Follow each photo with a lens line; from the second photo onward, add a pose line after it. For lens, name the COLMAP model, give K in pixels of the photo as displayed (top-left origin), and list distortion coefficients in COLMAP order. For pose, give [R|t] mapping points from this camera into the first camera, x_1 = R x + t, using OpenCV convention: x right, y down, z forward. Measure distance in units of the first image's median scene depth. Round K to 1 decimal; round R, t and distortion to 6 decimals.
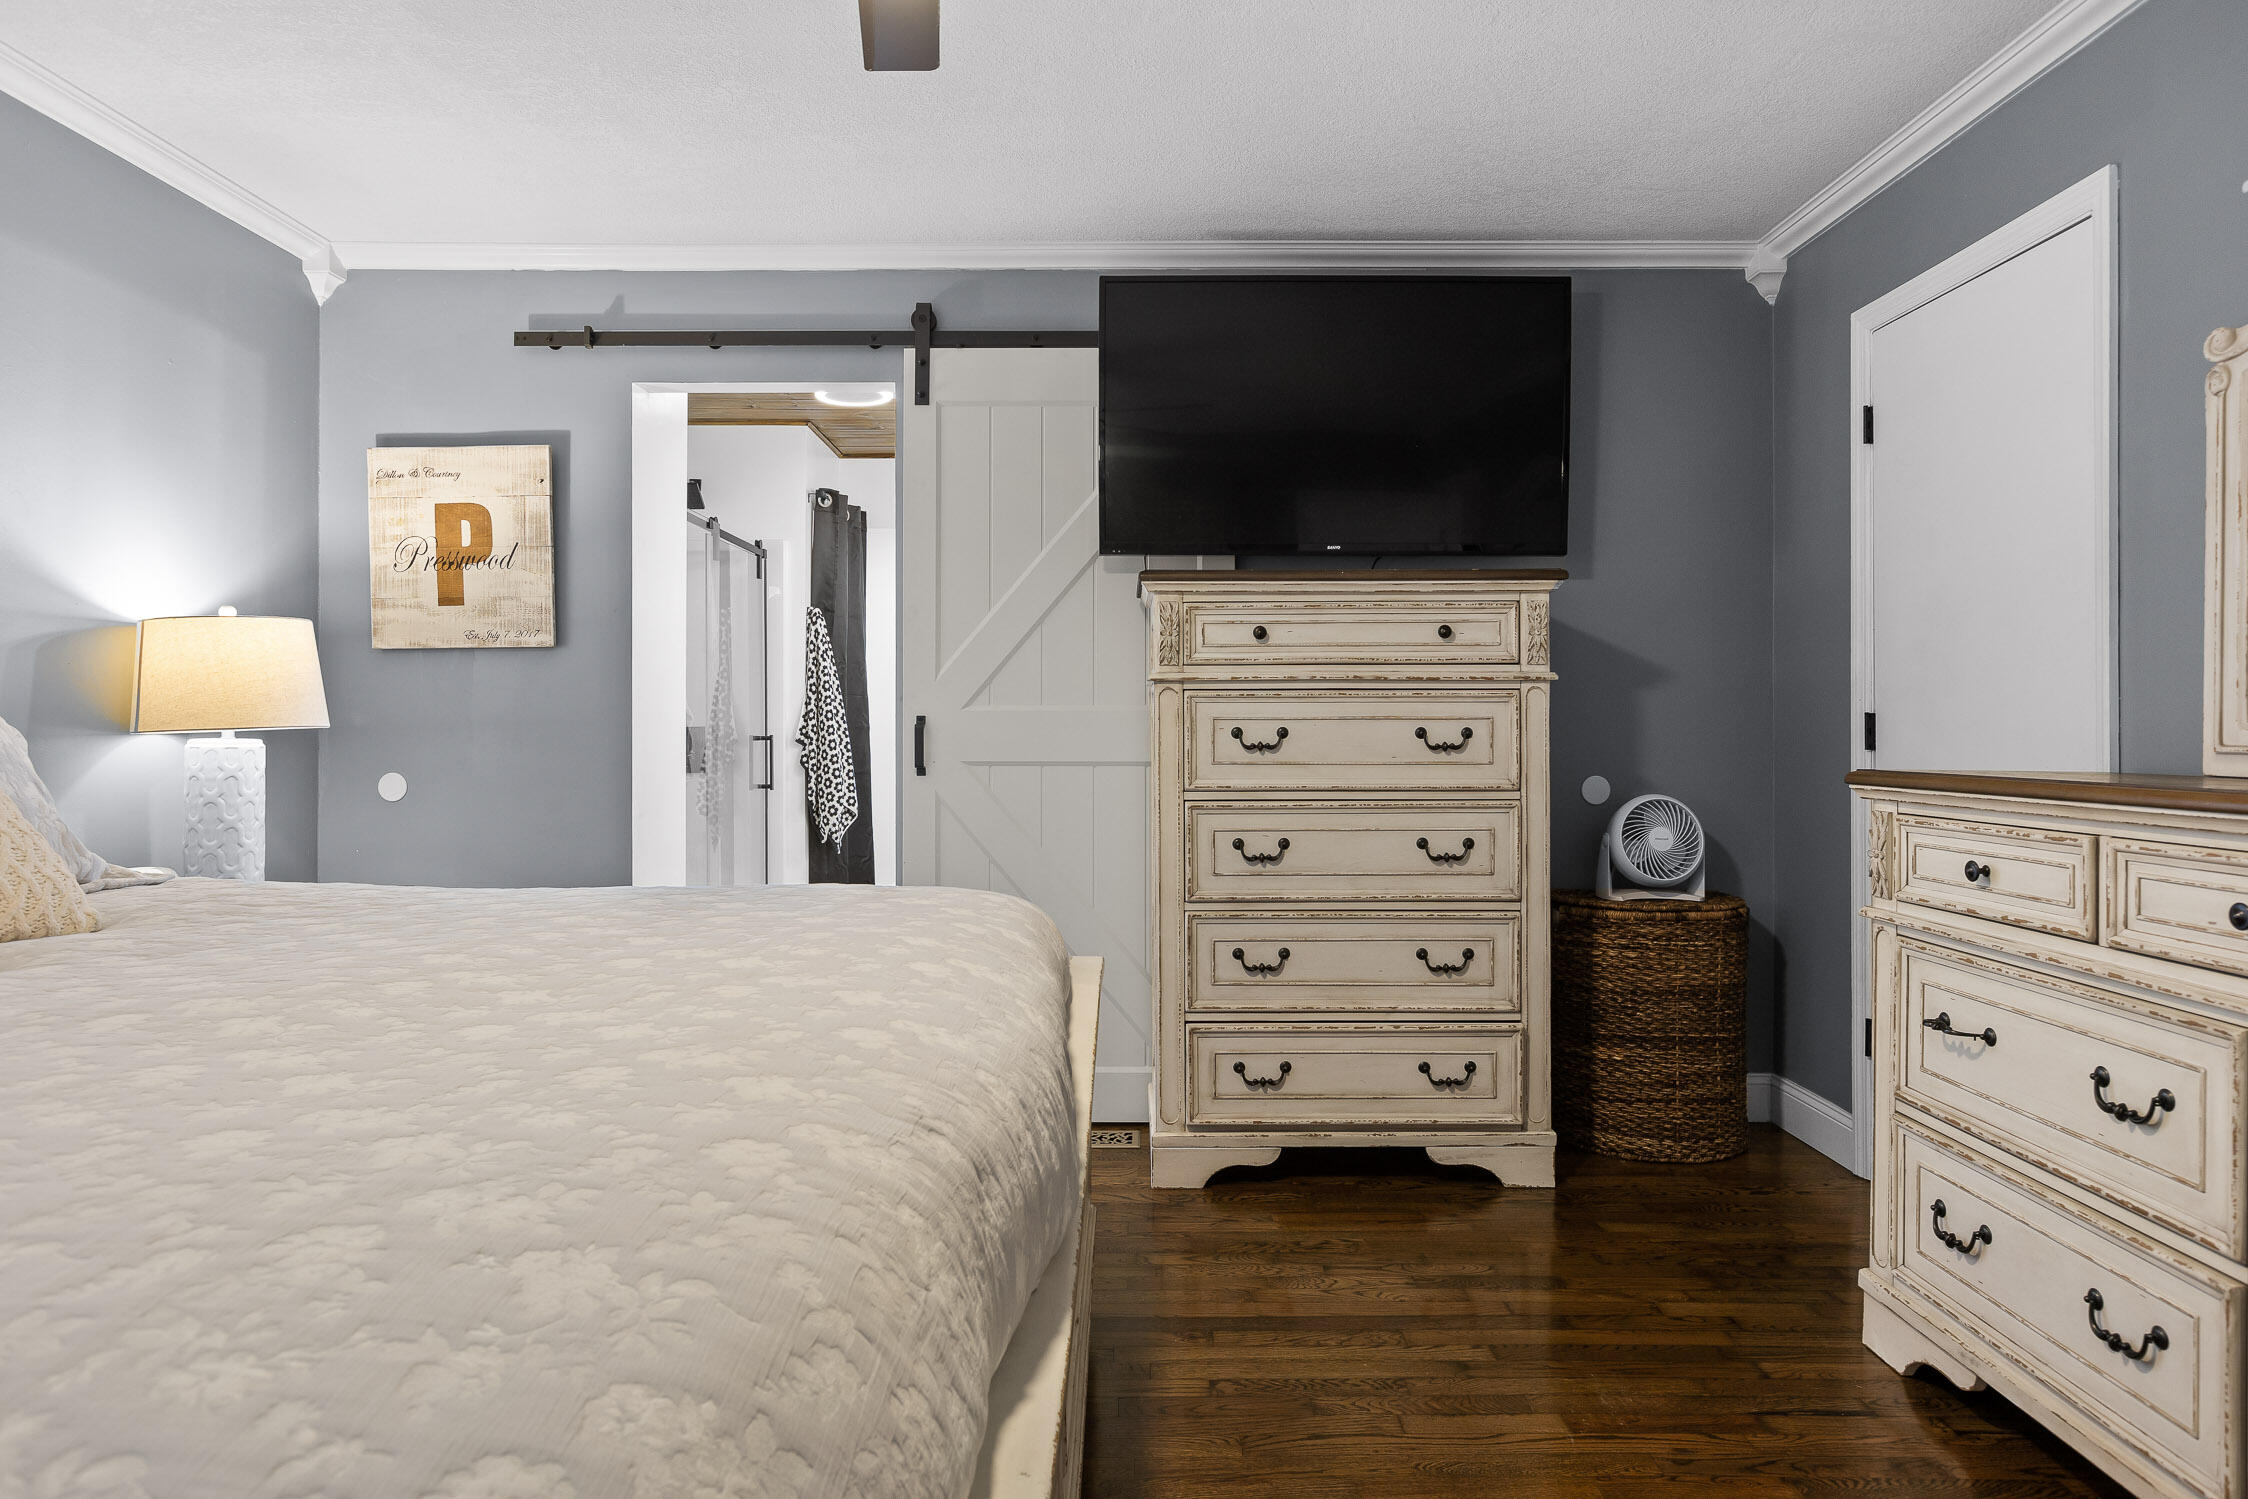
lens RADIAL K [[1273.5, 0, 1122.0], [0, 1273.5, 727.2], [0, 0, 1]] dist [-0.011630, 0.002196]
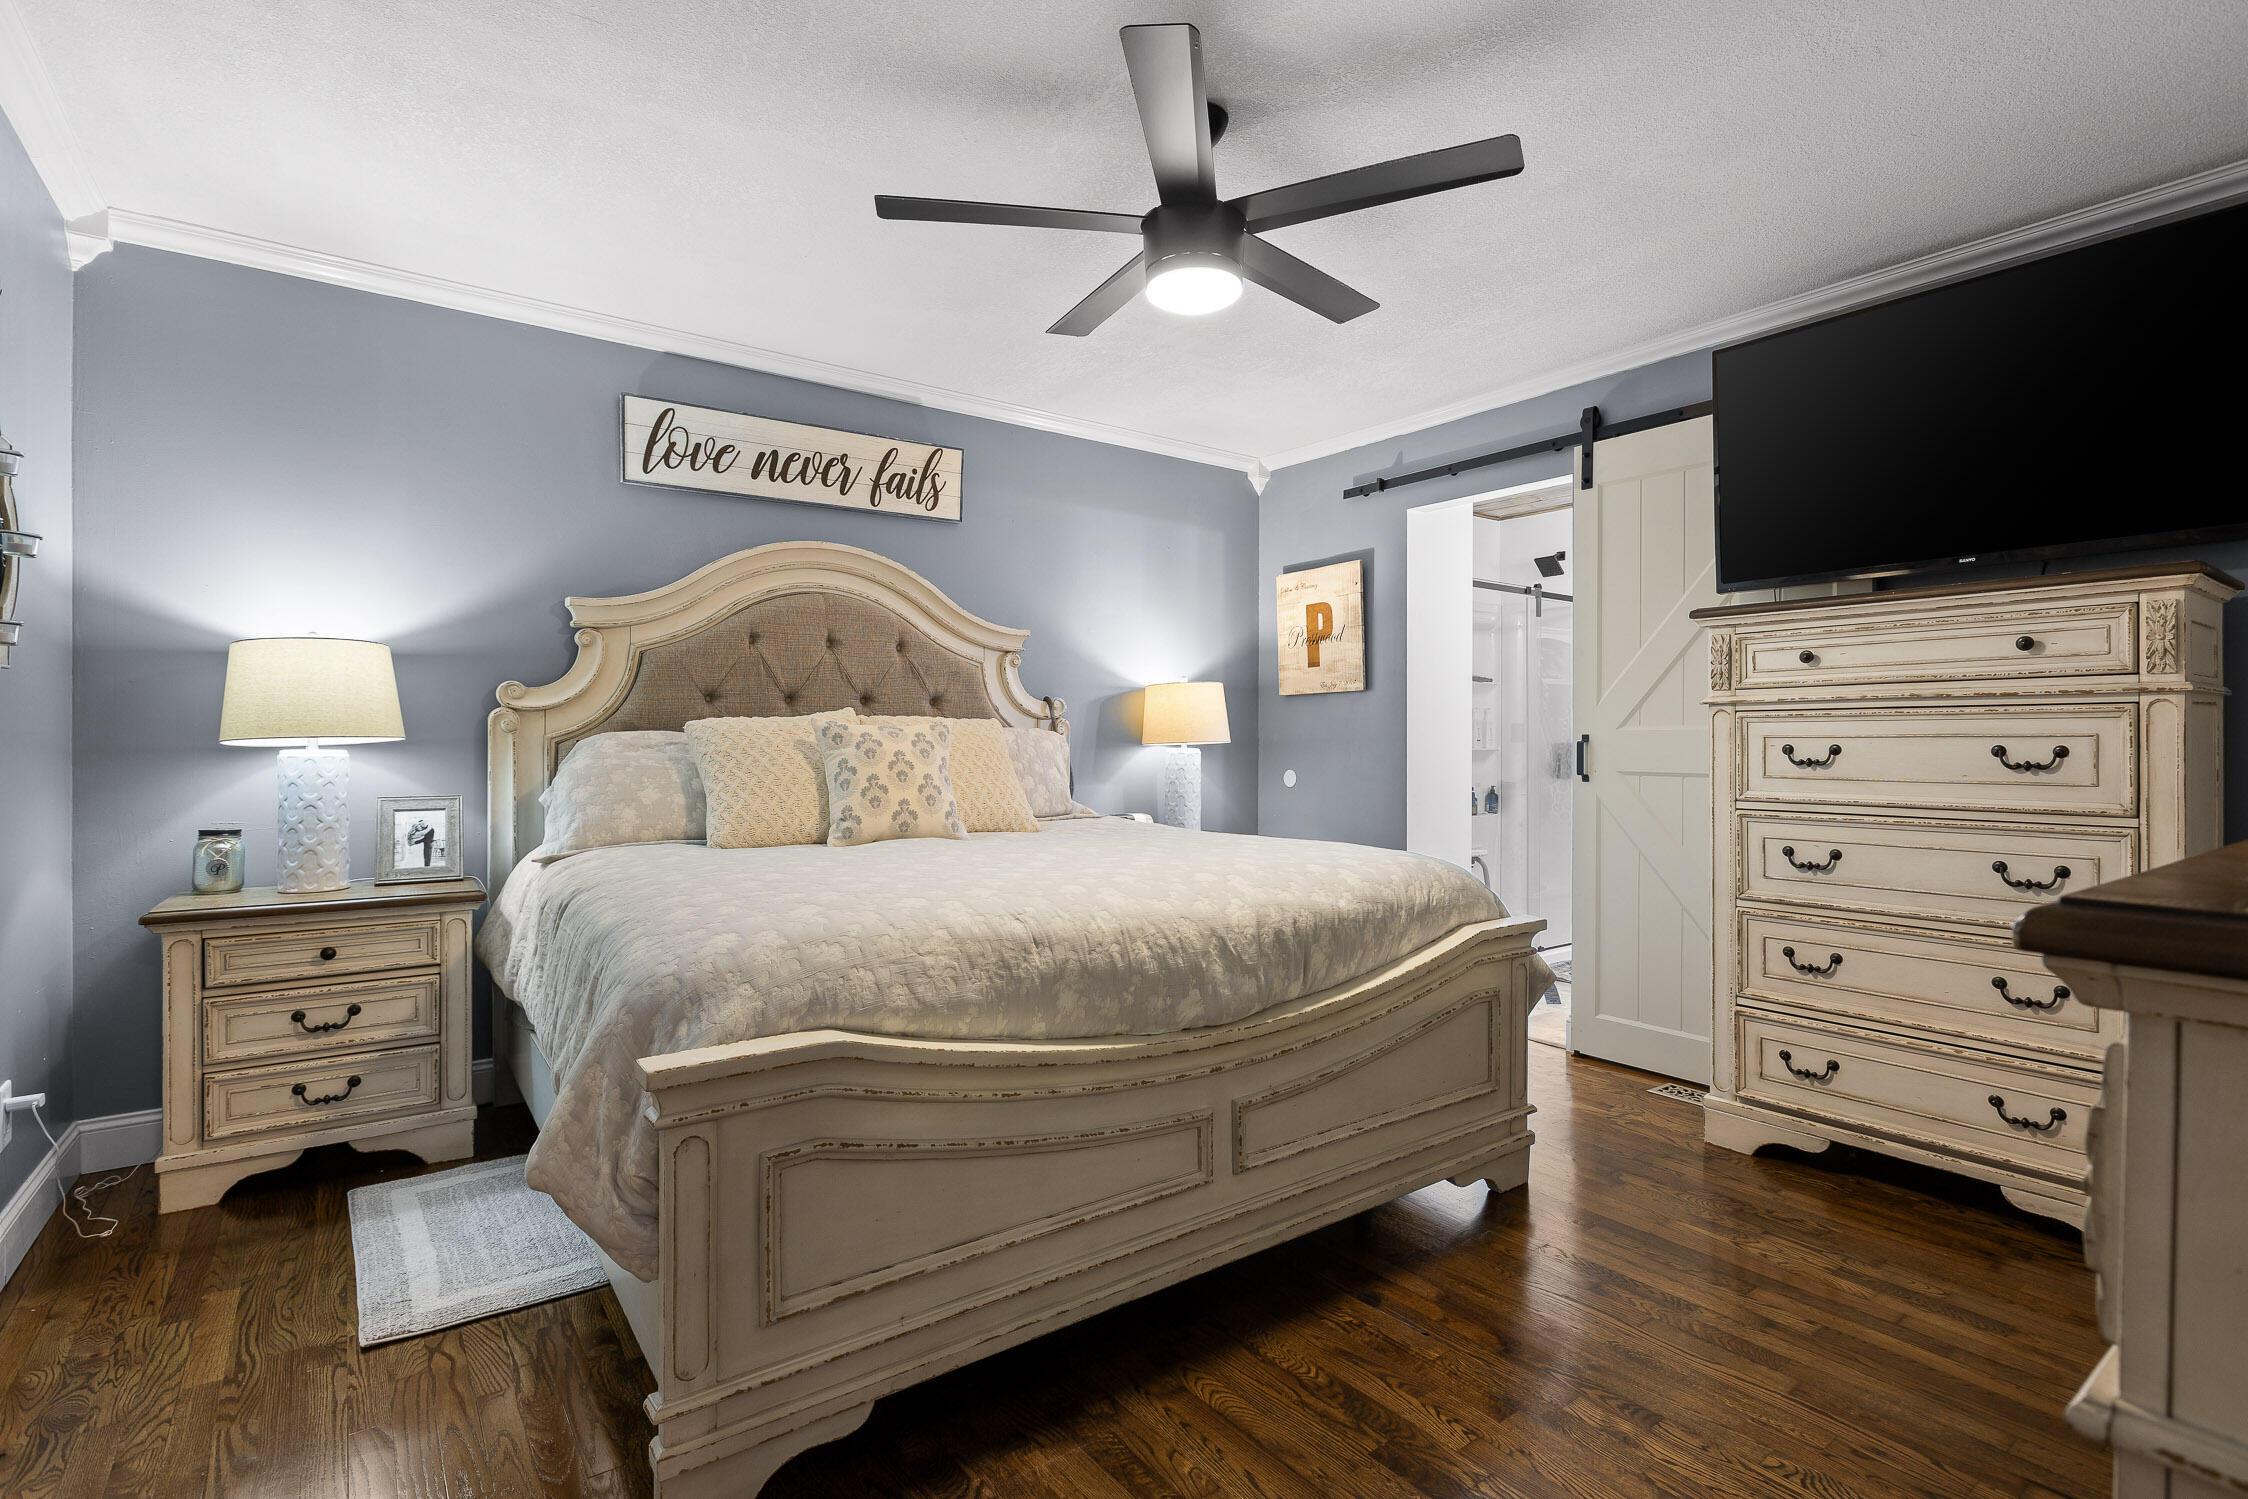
lens RADIAL K [[1055.9, 0, 1121.4], [0, 1055.9, 752.5], [0, 0, 1]] dist [-0.013459, 0.001903]
pose [[0.594279, 0.010247, -0.804194, 0.474304], [-0.002965, 0.999940, 0.010551, -0.000800], [0.804254, -0.003886, 0.594274, 0.005309]]
